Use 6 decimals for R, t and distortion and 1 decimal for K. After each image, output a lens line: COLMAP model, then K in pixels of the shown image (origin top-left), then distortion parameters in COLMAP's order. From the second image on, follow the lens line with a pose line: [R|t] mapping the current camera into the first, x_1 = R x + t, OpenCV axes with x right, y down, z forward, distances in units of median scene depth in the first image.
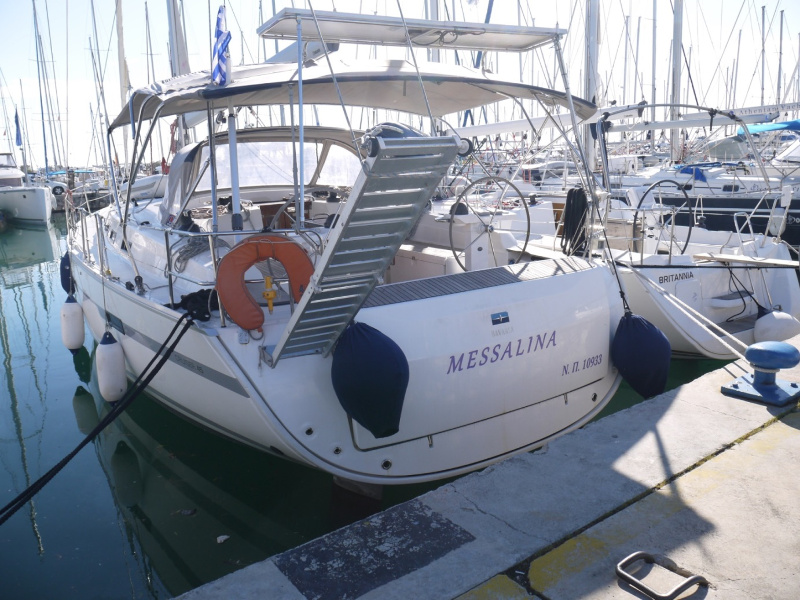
lens RADIAL K [[681.8, 0, 400.0], [0, 681.8, 300.0], [0, 0, 1]] dist [-0.043675, 0.006456]
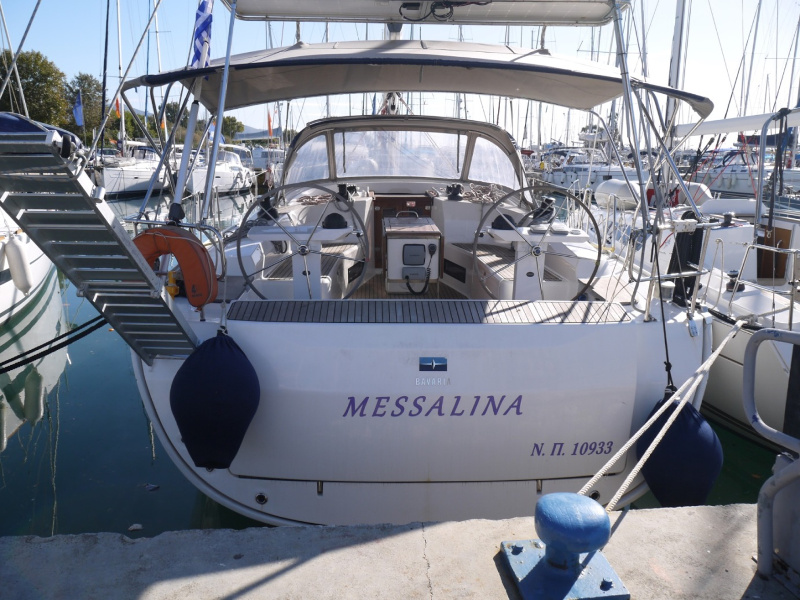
lens RADIAL K [[681.8, 0, 400.0], [0, 681.8, 300.0], [0, 0, 1]] dist [-0.043675, 0.006456]
pose [[0.852956, 0.158745, -0.497258, 0.494194], [-0.150450, 0.986972, 0.057011, -0.086127], [0.499830, 0.026184, 0.865727, 0.289151]]
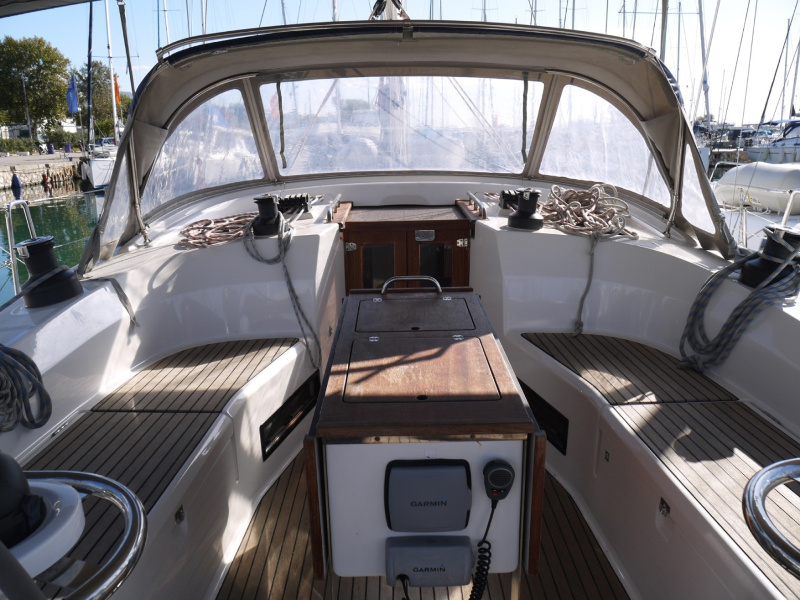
lens RADIAL K [[681.8, 0, 400.0], [0, 681.8, 300.0], [0, 0, 1]] dist [-0.043675, 0.006456]
pose [[0.837083, 0.156762, -0.524136, 0.090207], [-0.130180, 0.987624, 0.087479, -0.202590], [0.531362, -0.004995, 0.847130, 0.988699]]
